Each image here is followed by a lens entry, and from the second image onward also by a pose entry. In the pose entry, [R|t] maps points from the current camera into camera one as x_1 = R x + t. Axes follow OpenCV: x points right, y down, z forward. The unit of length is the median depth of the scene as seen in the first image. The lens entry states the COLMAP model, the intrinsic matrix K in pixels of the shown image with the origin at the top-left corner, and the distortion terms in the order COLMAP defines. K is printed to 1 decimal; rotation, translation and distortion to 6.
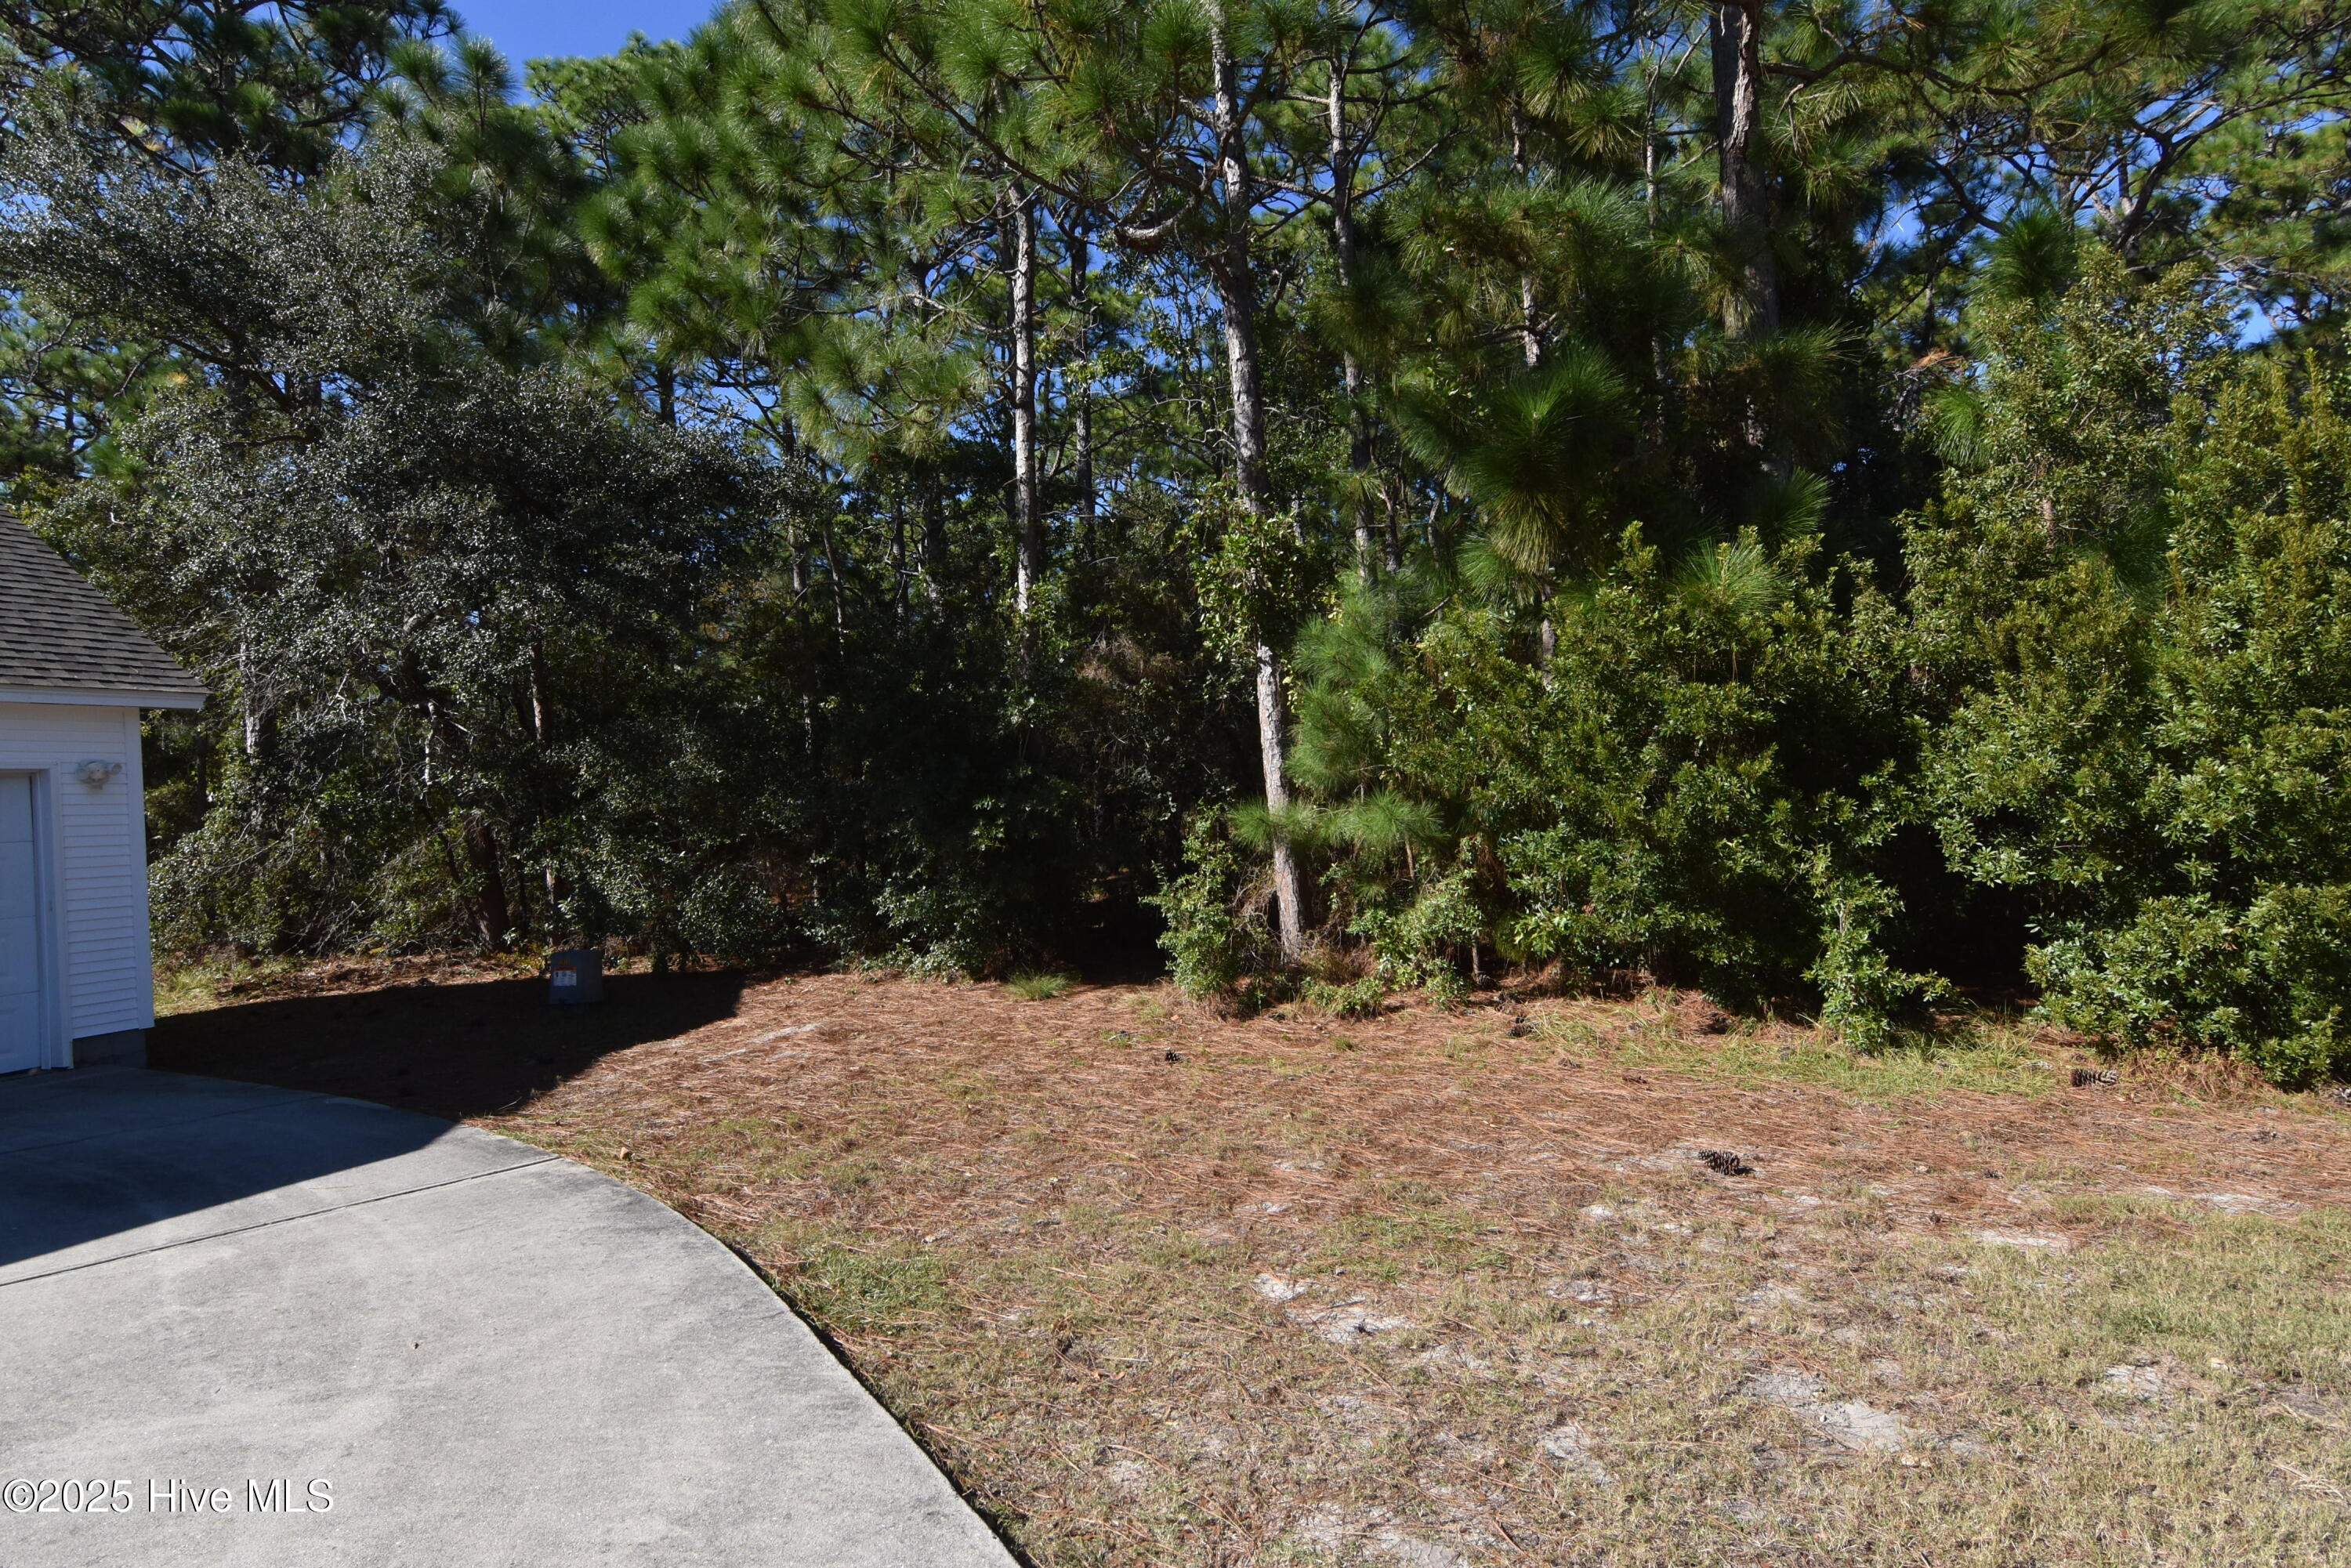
lens RADIAL K [[1167.9, 0, 1175.5], [0, 1167.9, 784.0], [0, 0, 1]] dist [-0.001760, -0.000762]
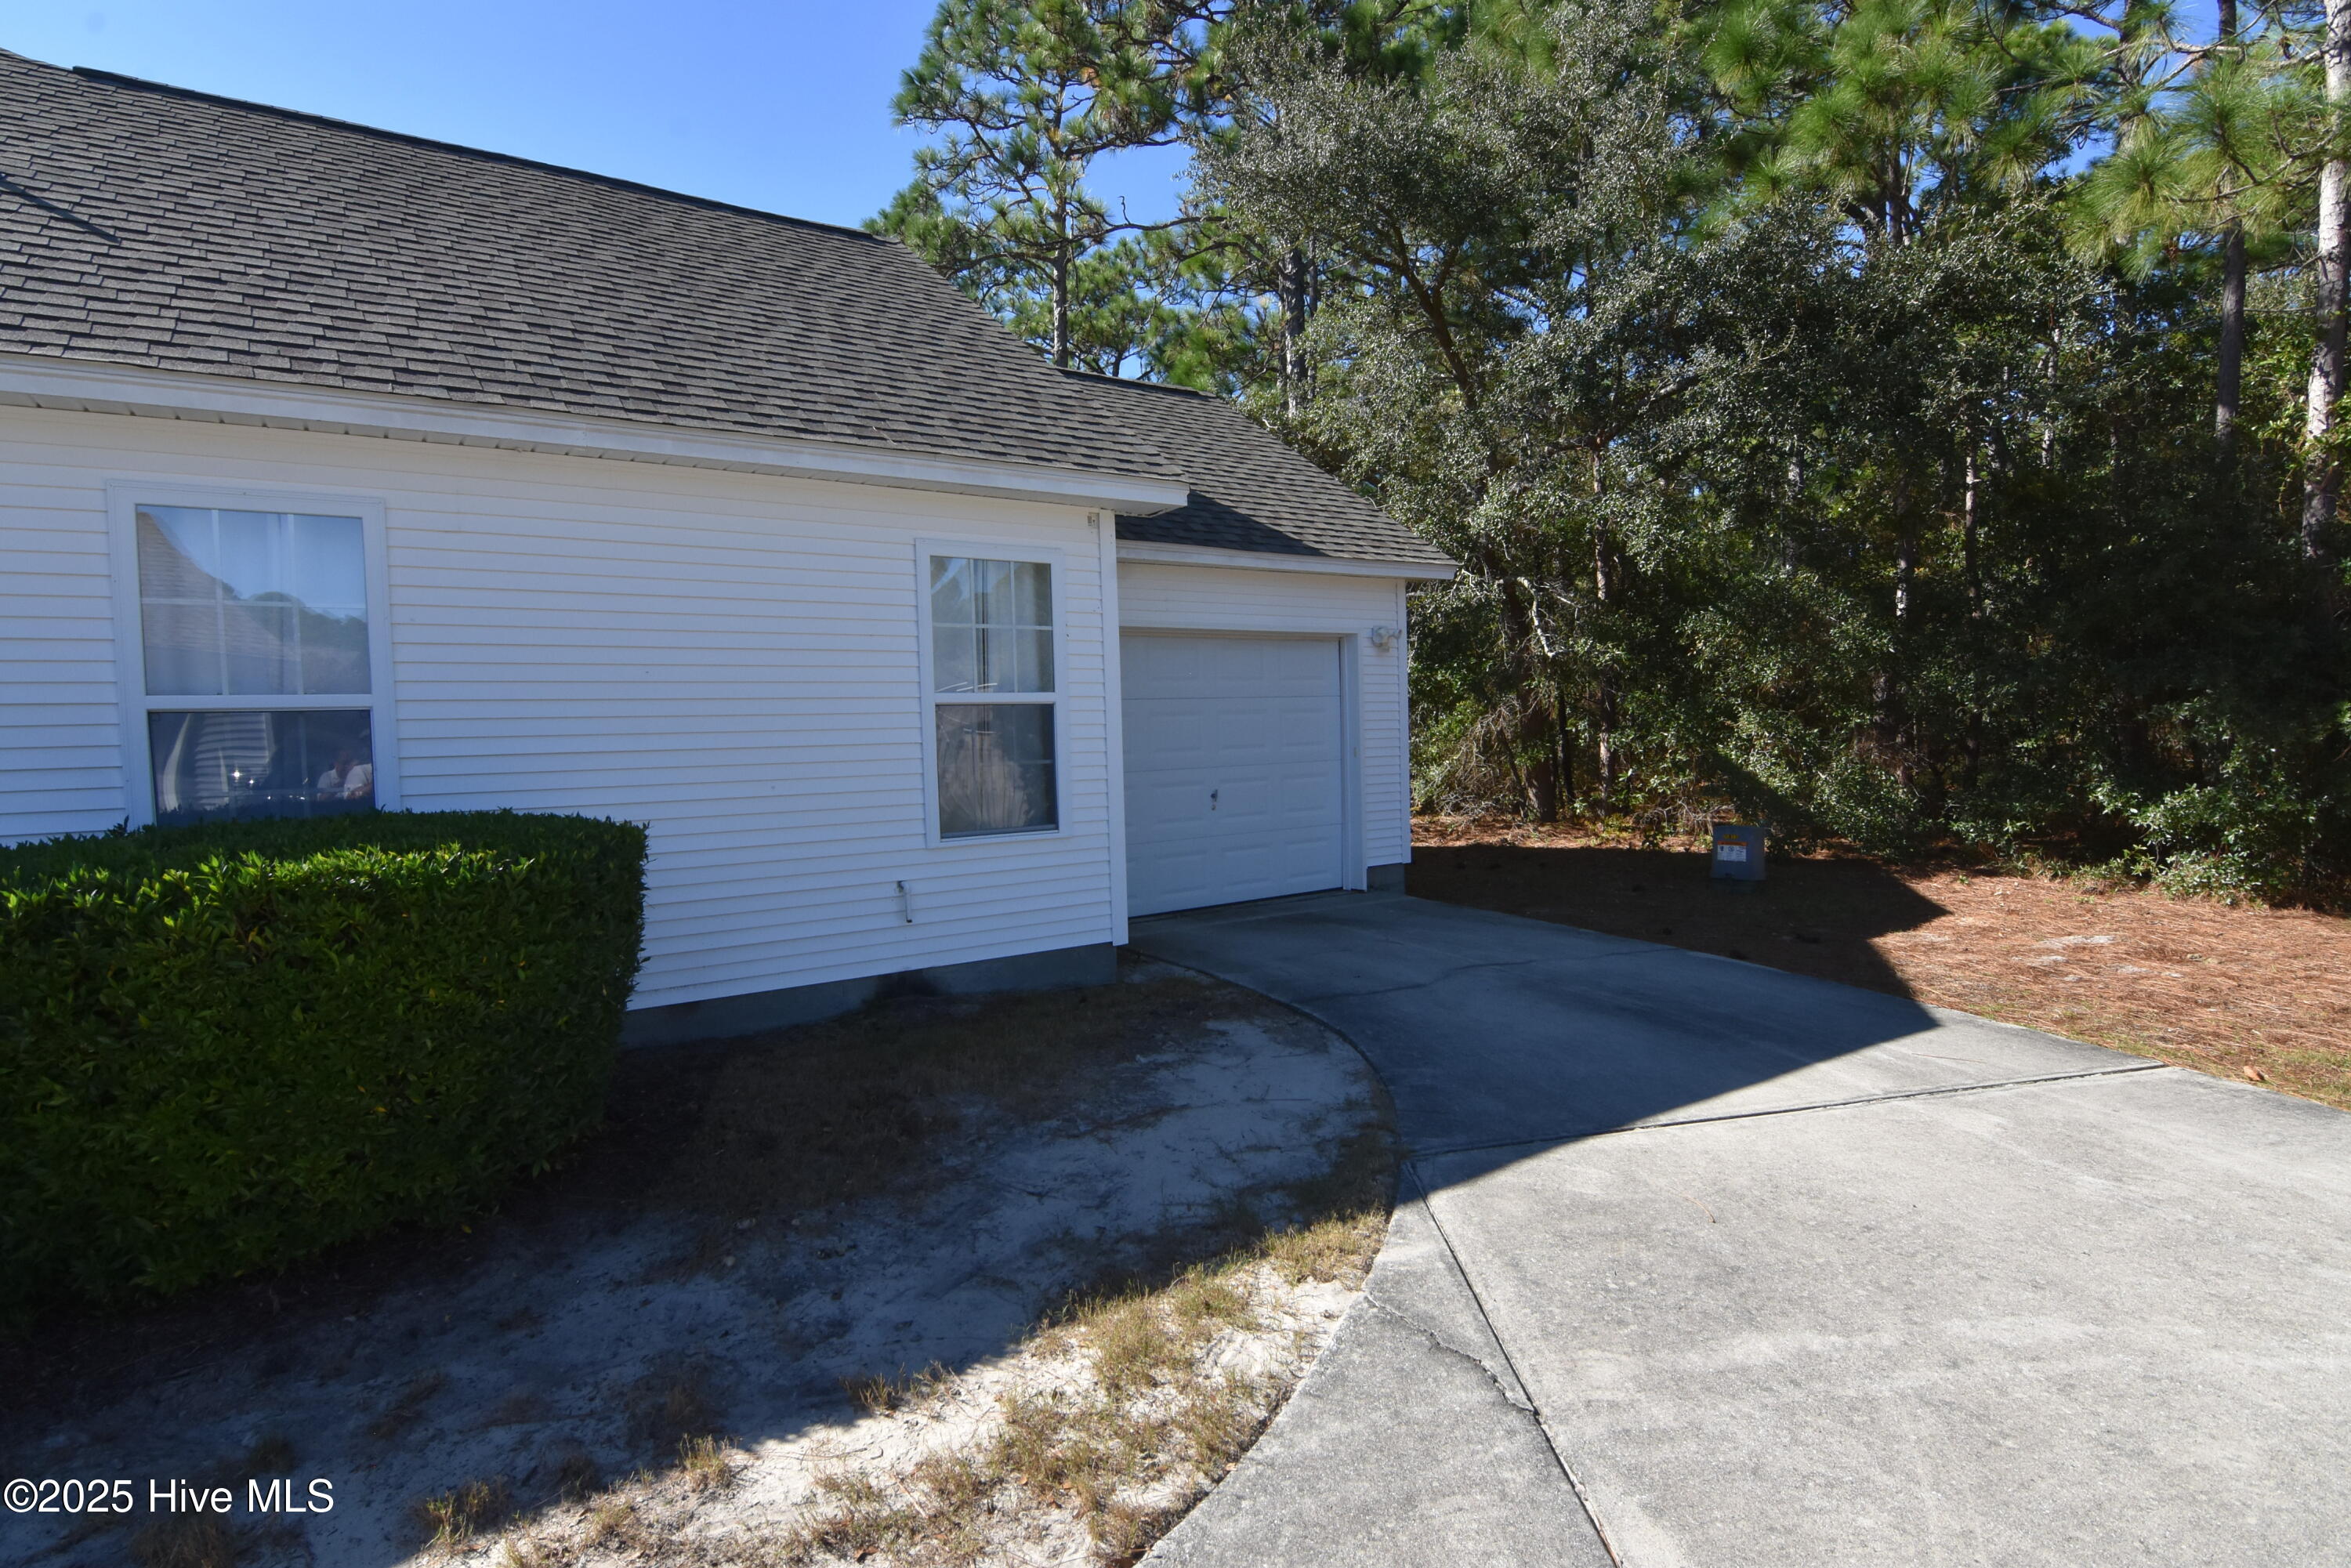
lens RADIAL K [[1167.9, 0, 1175.5], [0, 1167.9, 784.0], [0, 0, 1]] dist [-0.001760, -0.000762]
pose [[0.841209, 0.066455, -0.536610, -0.375682], [-0.015626, 0.994992, 0.098725, 0.018587], [0.540484, -0.074663, 0.838035, -0.064036]]
